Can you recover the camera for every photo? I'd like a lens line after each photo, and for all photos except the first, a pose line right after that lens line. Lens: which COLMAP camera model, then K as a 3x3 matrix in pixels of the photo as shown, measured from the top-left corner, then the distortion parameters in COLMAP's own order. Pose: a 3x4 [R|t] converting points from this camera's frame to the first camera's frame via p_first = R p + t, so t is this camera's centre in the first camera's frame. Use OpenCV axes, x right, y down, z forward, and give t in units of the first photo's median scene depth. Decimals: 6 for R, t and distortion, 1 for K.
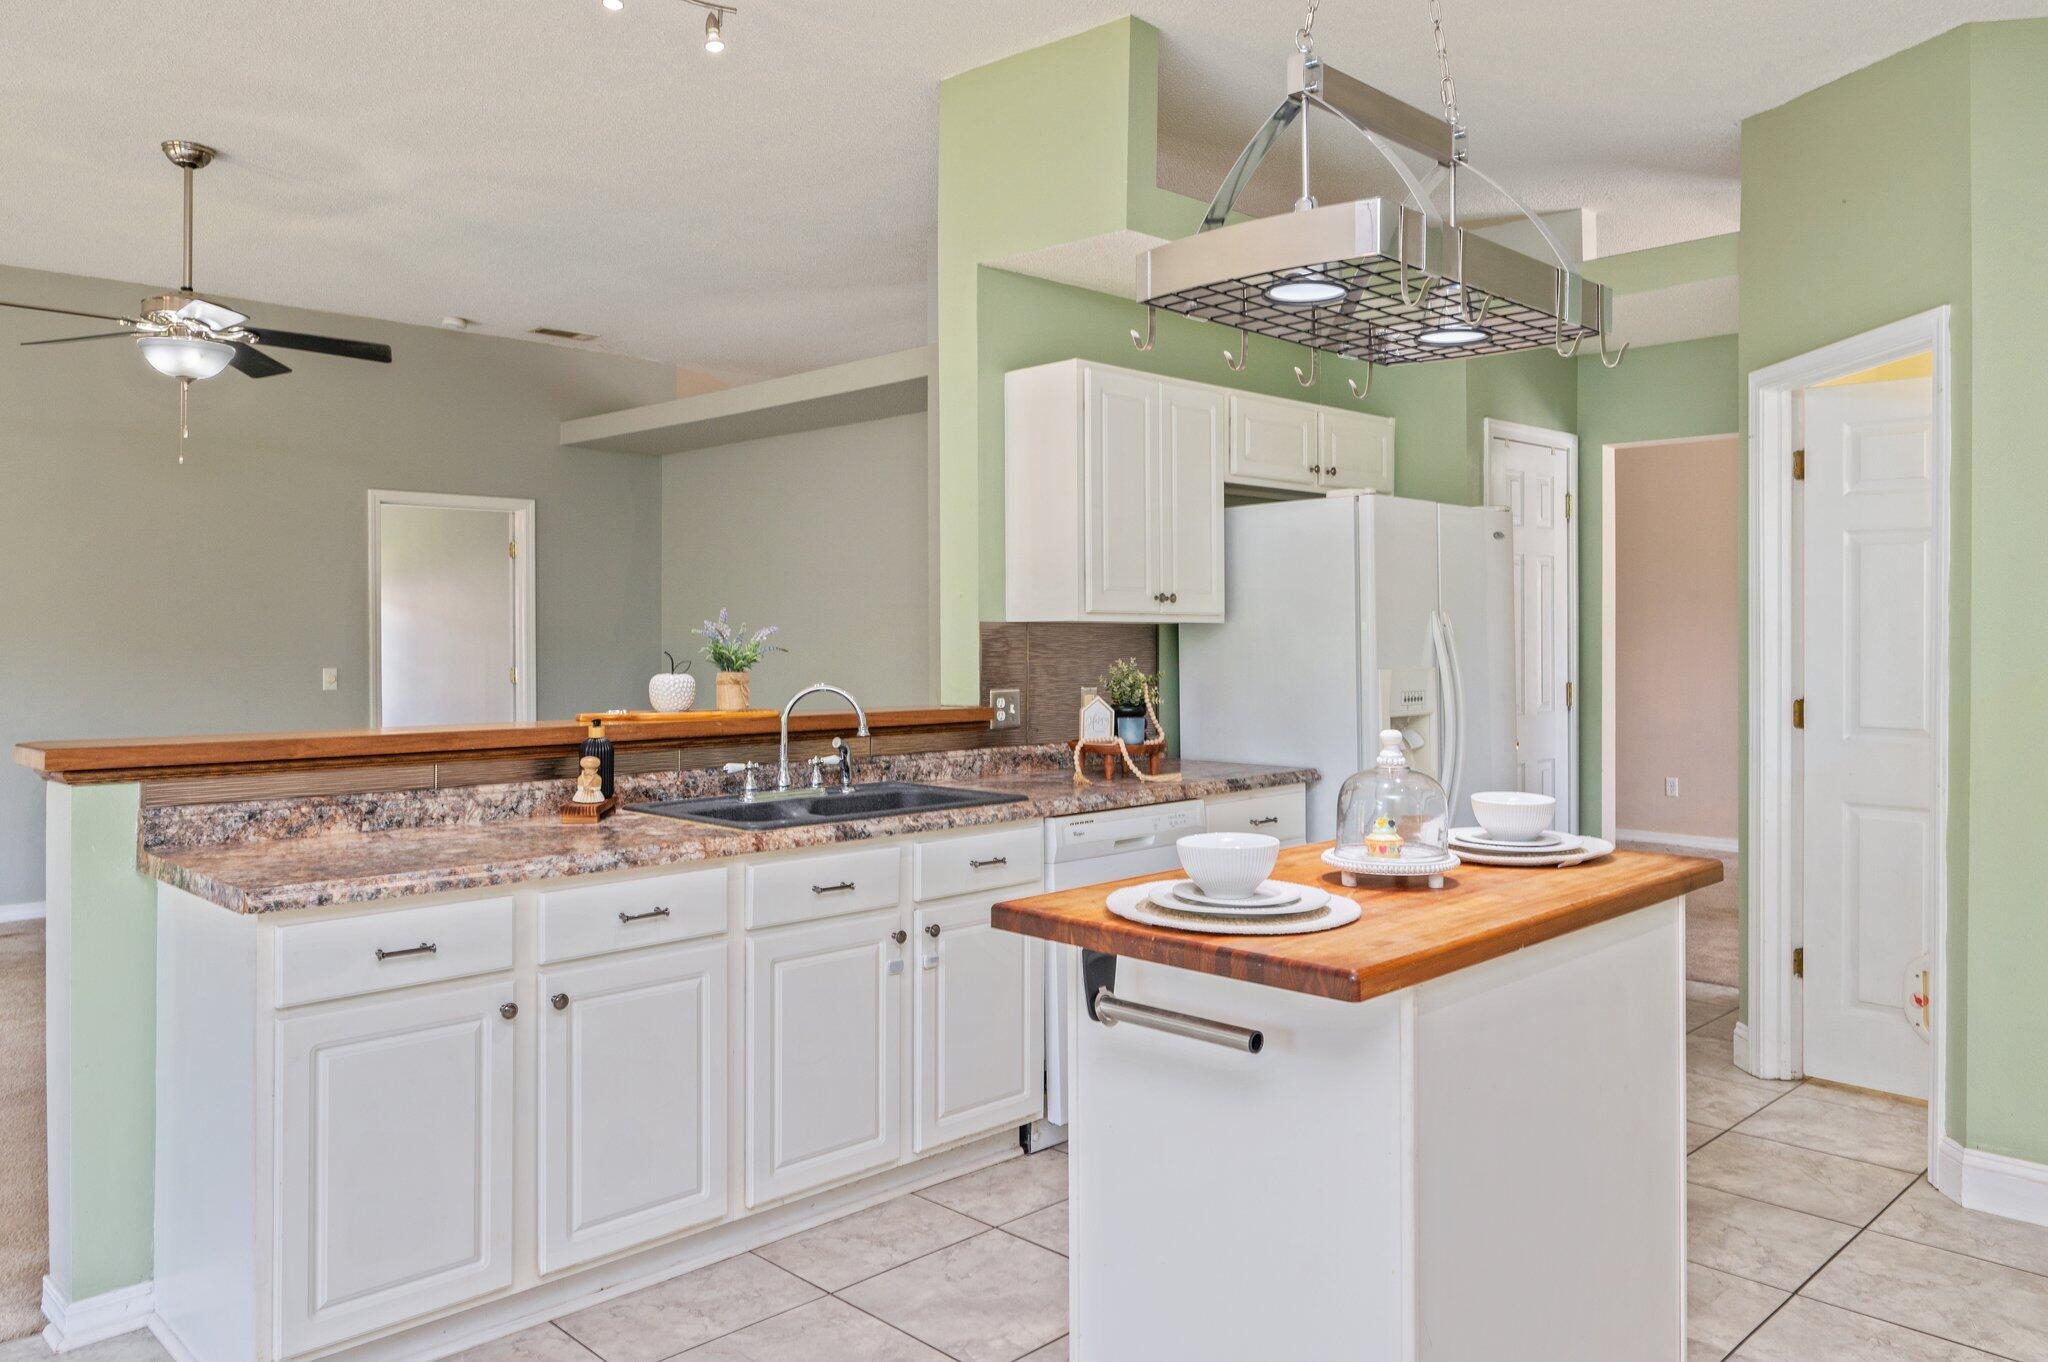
lens RADIAL K [[1449.6, 0, 1039.6], [0, 1449.6, 633.2], [0, 0, 1]] dist [-0.002557, 0.000799]
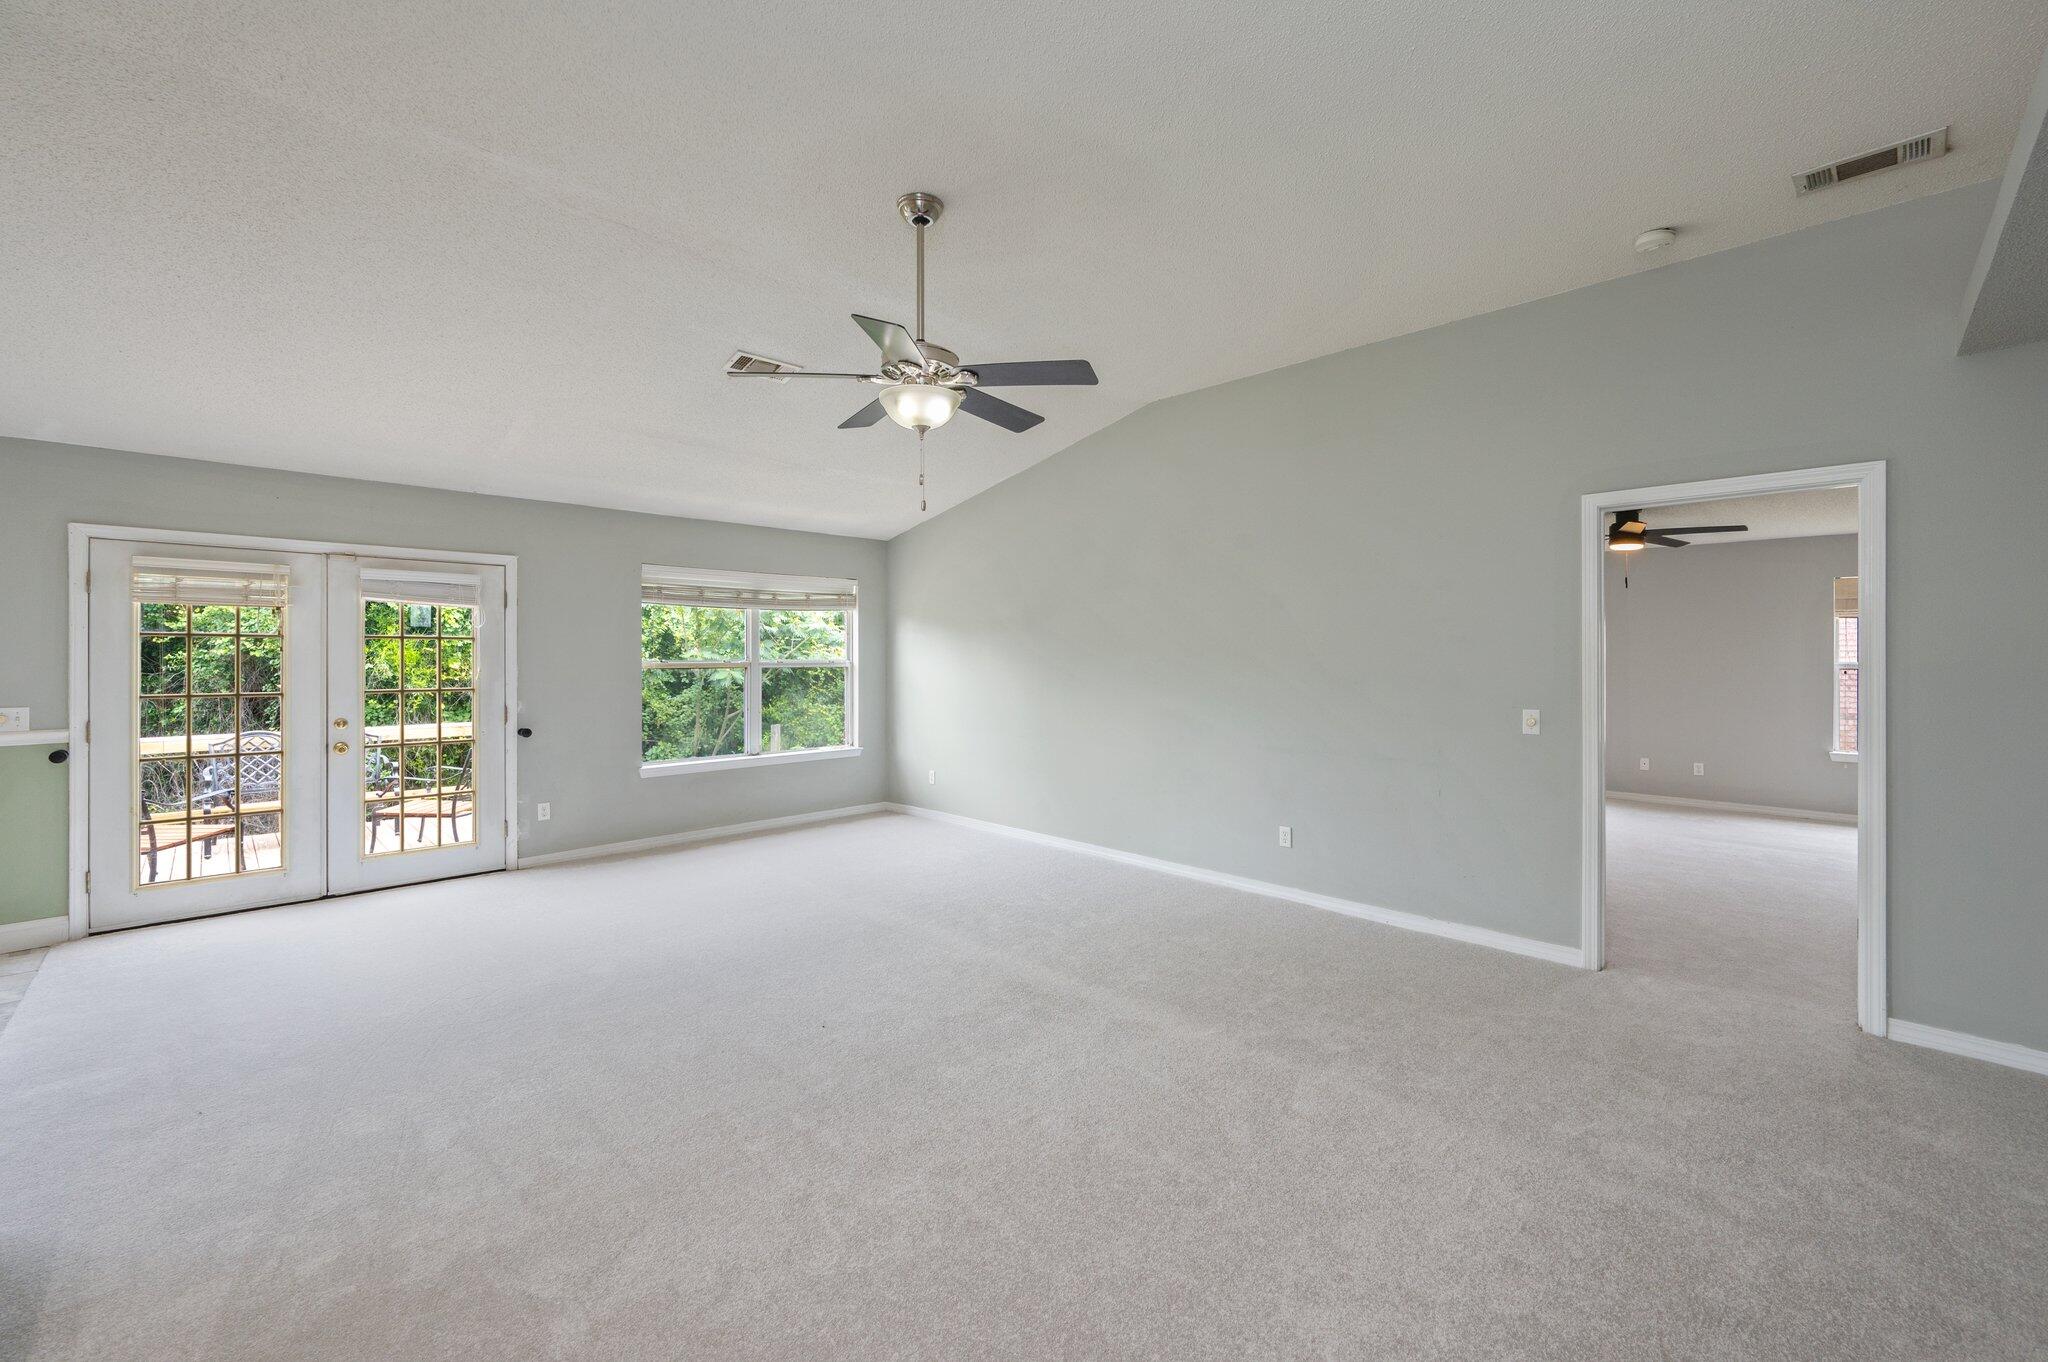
lens RADIAL K [[818.2, 0, 1029.9], [0, 818.2, 671.9], [0, 0, 1]] dist [0.000767, 0.000201]
pose [[0.004889, 0.025185, -0.999671, 0.007990], [-0.002131, 0.999681, 0.025175, -0.026669], [0.999986, 0.002007, 0.004941, 1.442431]]
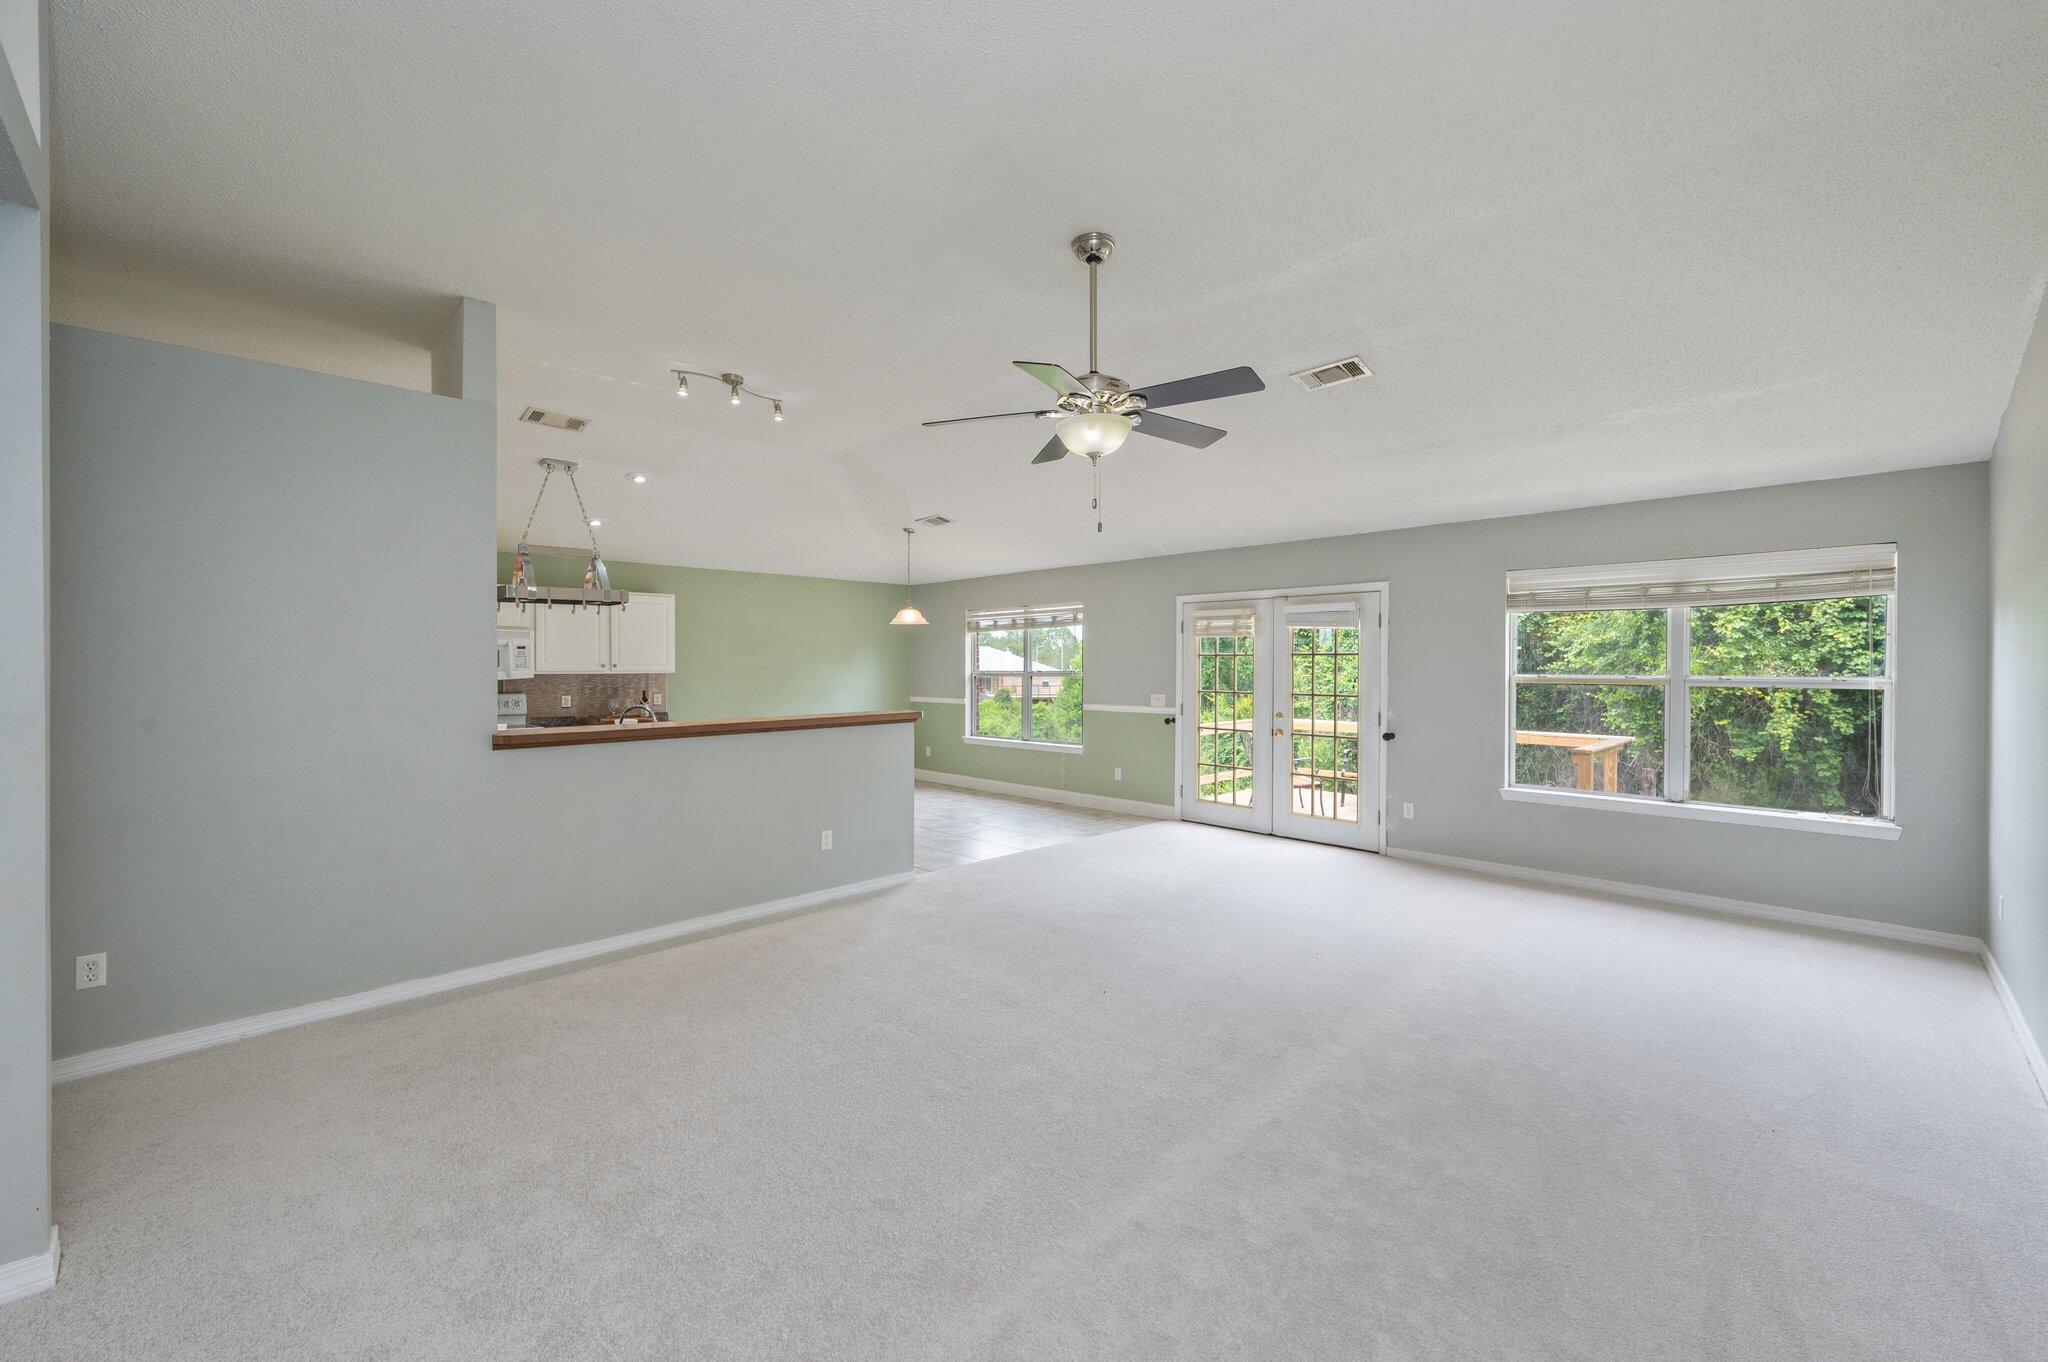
lens RADIAL K [[818.2, 0, 1029.9], [0, 818.2, 671.9], [0, 0, 1]] dist [0.000767, 0.000201]
pose [[-0.999986, 0.001129, 0.005134, -0.731244], [0.001173, 0.999962, 0.008581, -0.025004], [-0.005124, 0.008587, -0.999950, 2.200016]]
